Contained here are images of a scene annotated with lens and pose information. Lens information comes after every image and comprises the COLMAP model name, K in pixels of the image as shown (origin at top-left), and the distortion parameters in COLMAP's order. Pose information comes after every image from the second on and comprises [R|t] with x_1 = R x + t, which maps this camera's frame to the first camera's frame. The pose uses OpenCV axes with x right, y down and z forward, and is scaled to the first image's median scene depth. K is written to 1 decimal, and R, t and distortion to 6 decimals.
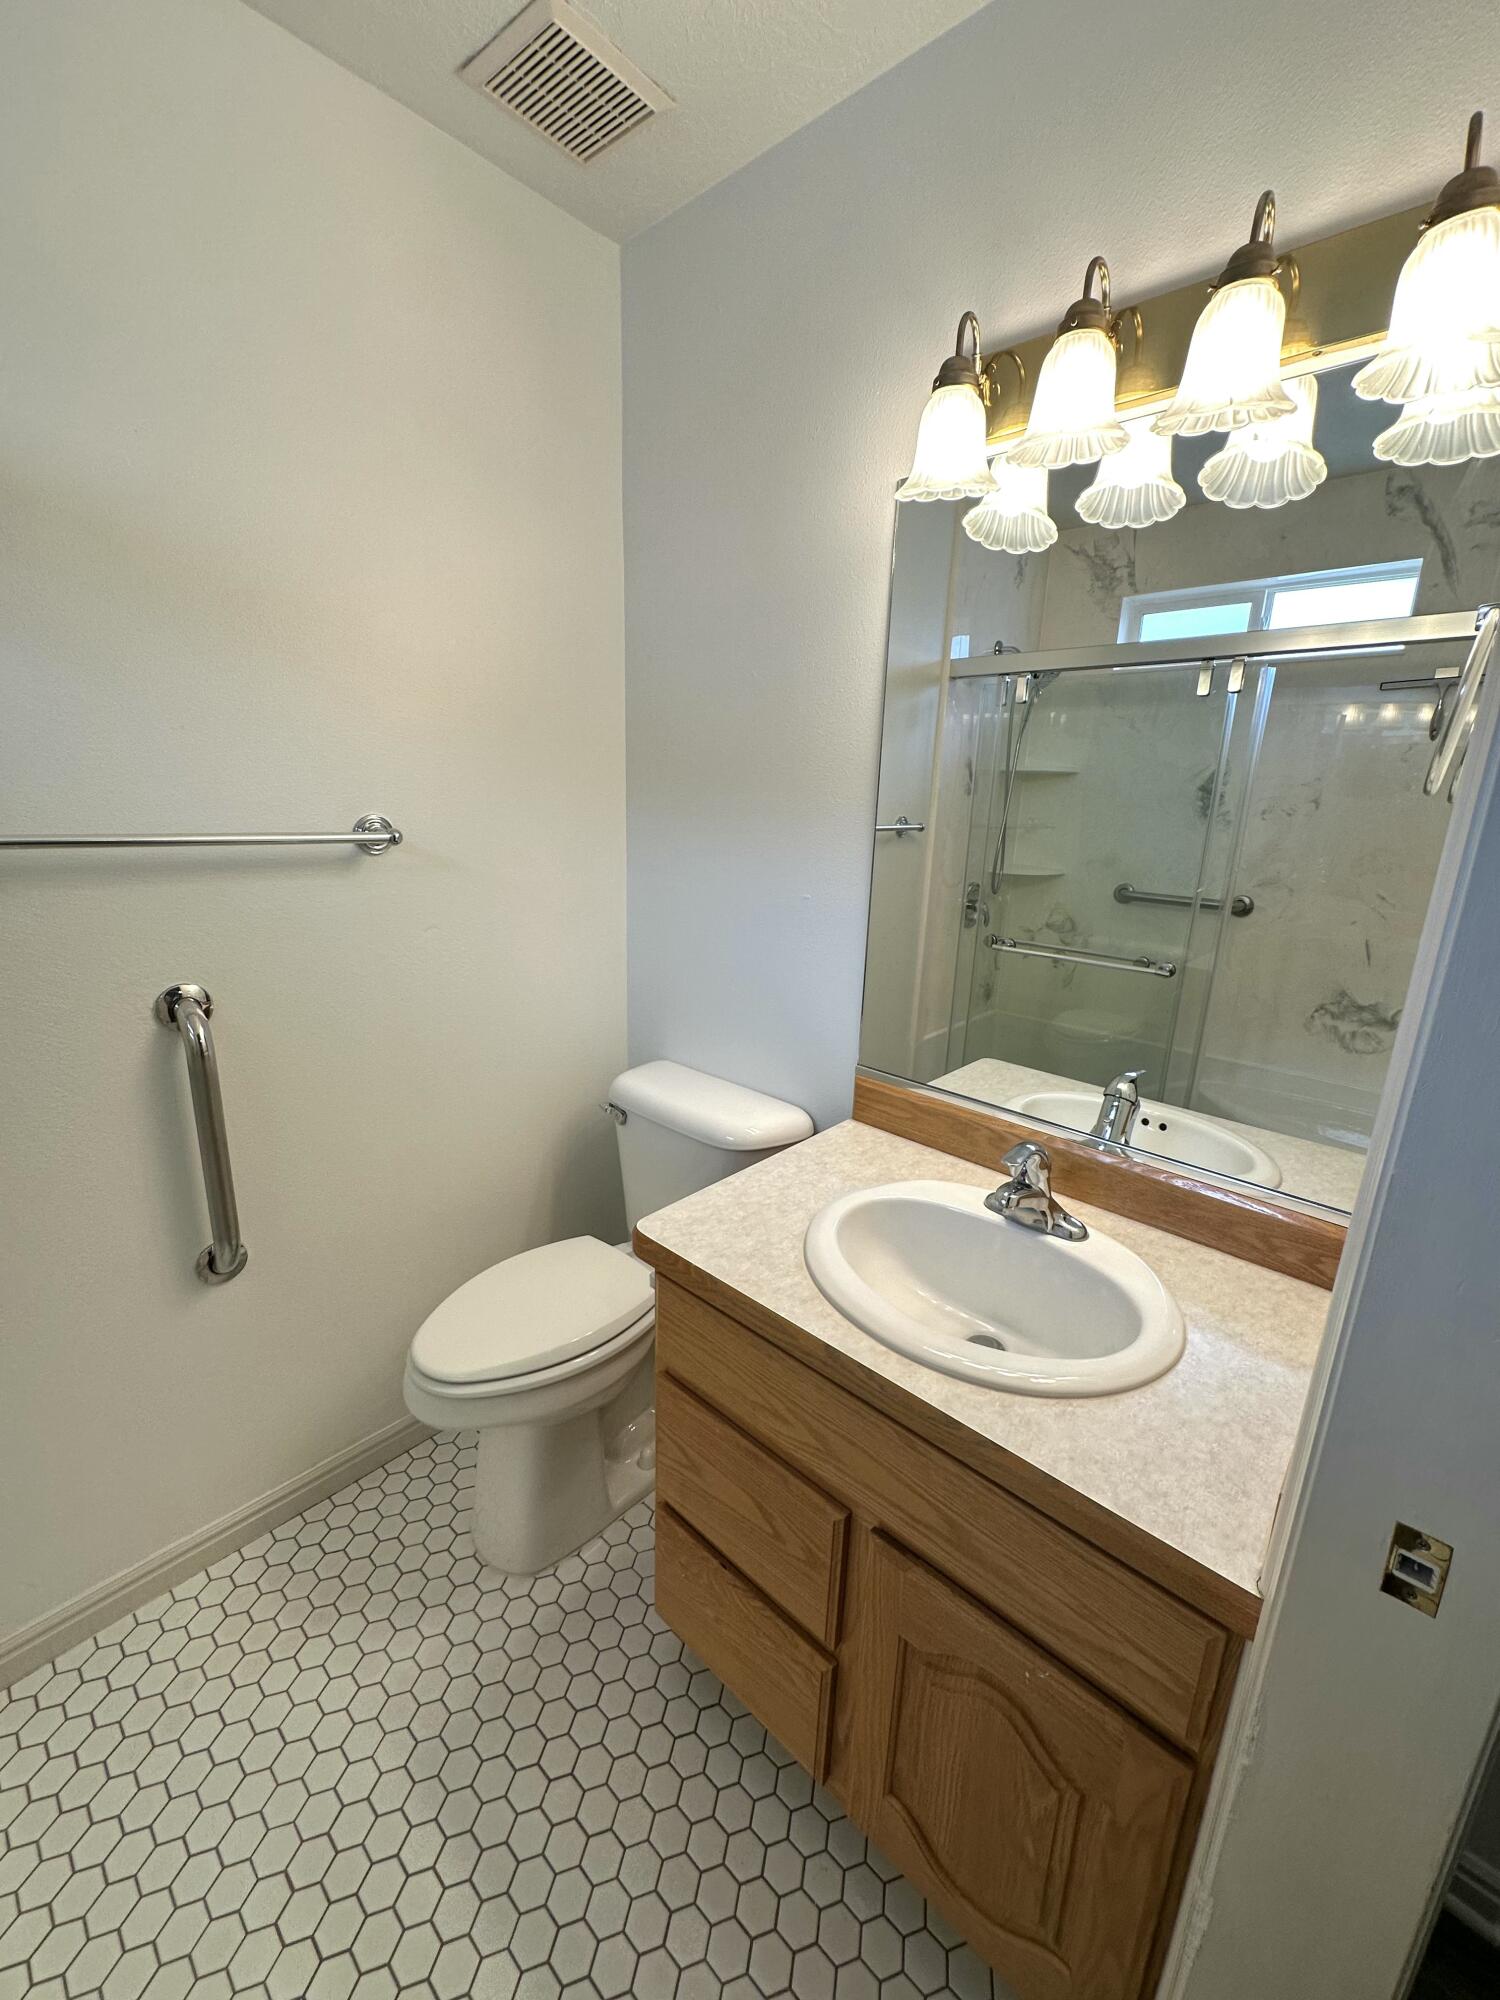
lens RADIAL K [[798.6, 0, 748.7], [0, 798.6, 997.8], [0, 0, 1]] dist [-0.002075, 0.000793]
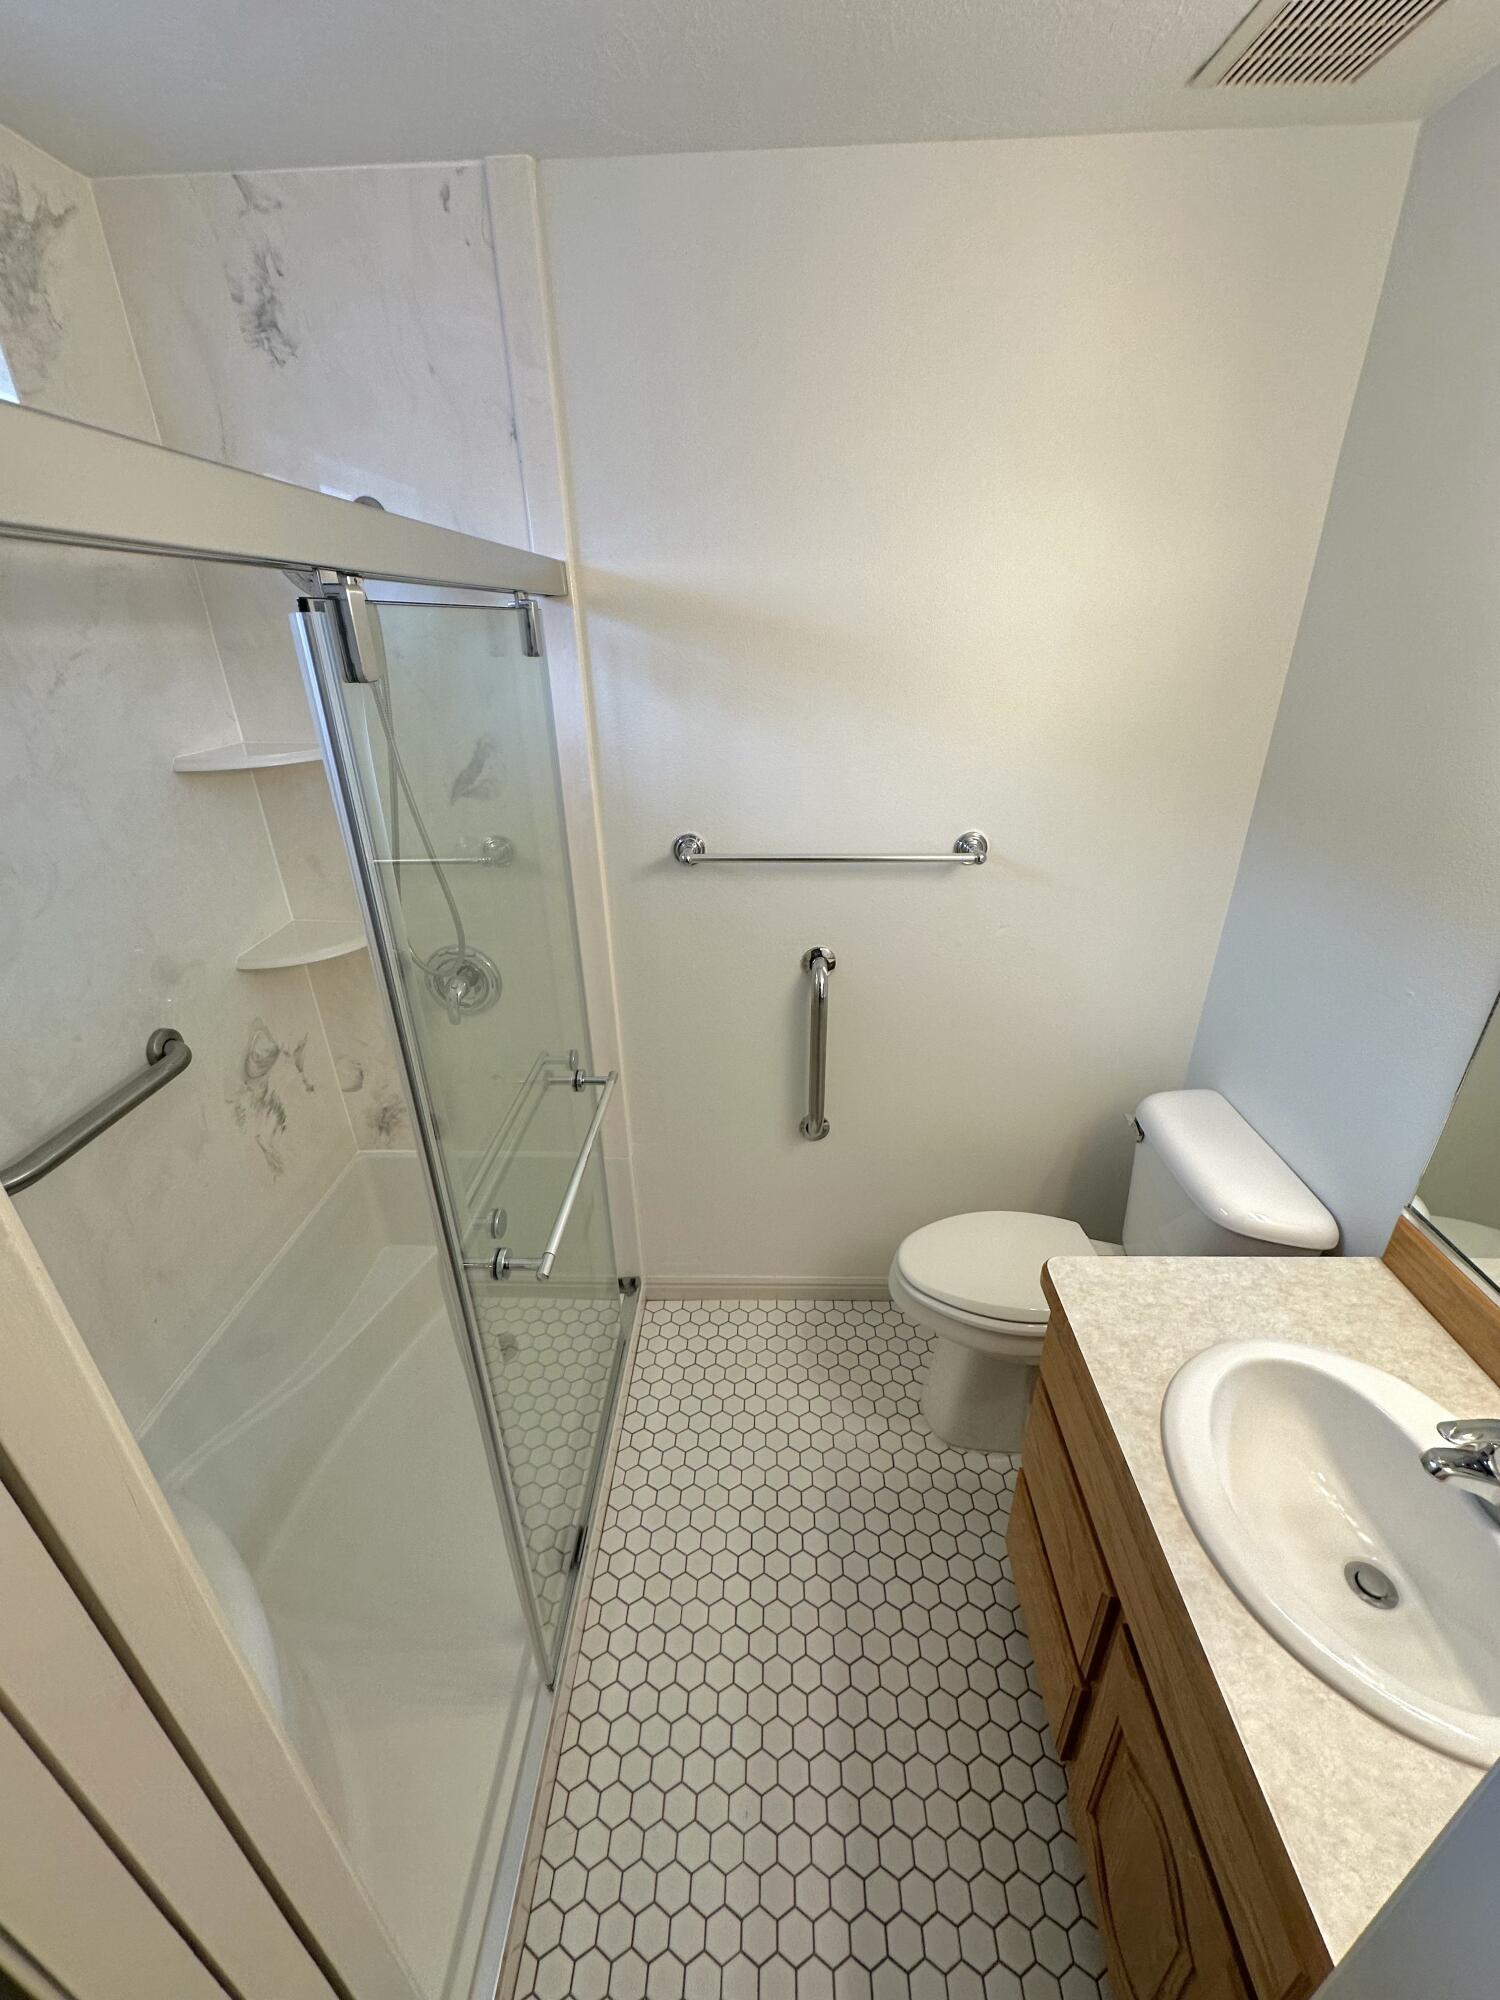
lens RADIAL K [[798.6, 0, 758.0], [0, 798.6, 998.2], [0, 0, 1]] dist [-0.002075, 0.000793]
pose [[0.653294, 0.287313, -0.700470, 0.245774], [-0.156729, 0.956477, 0.246146, -0.254827], [0.740704, -0.051022, 0.669891, -0.055264]]
